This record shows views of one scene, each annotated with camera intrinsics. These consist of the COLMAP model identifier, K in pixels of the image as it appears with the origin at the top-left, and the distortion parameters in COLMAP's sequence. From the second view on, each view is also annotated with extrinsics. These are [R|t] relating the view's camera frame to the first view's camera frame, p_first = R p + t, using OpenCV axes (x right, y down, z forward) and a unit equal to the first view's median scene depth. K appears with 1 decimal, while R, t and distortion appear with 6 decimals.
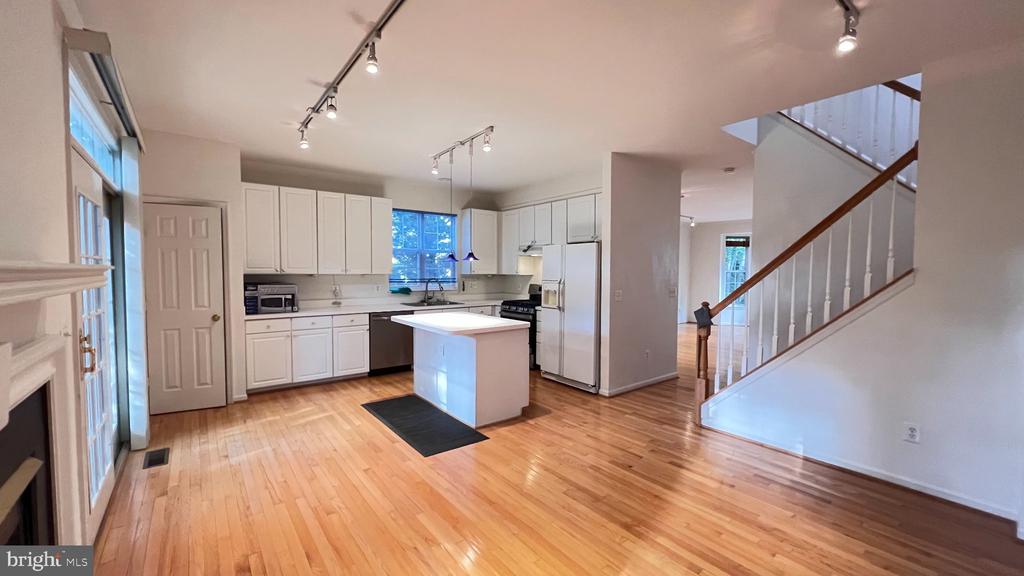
lens RADIAL K [[408.5, 0, 511.1], [0, 408.5, 288.5], [0, 0, 1]] dist [-0.002183, 0.000374]
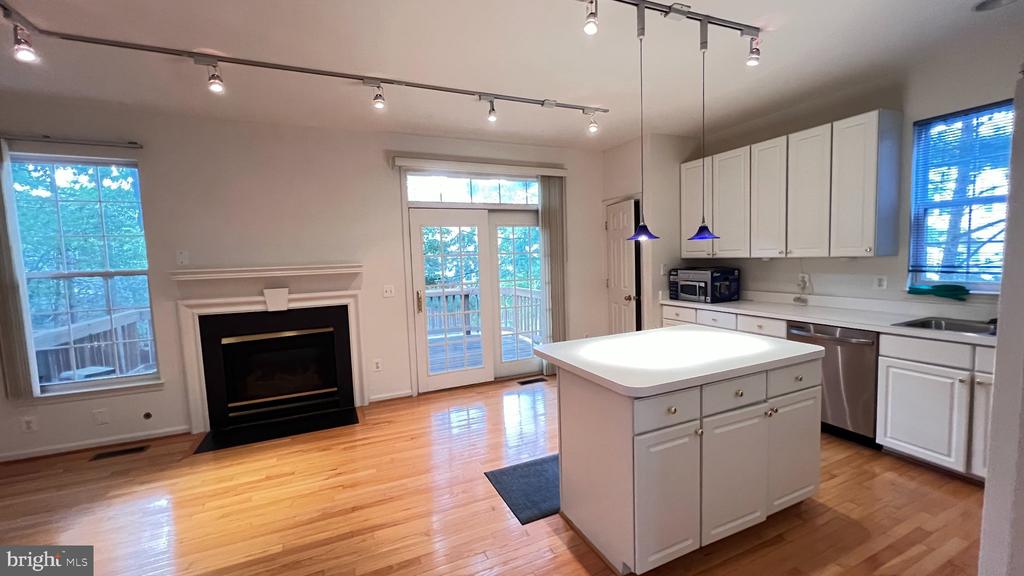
lens RADIAL K [[408.5, 0, 511.1], [0, 408.5, 288.5], [0, 0, 1]] dist [-0.002183, 0.000374]
pose [[-0.235924, 0.080890, -0.968399, 0.410131], [-0.009679, 0.996285, 0.085577, -0.044029], [0.971723, 0.029563, -0.234265, 0.845018]]
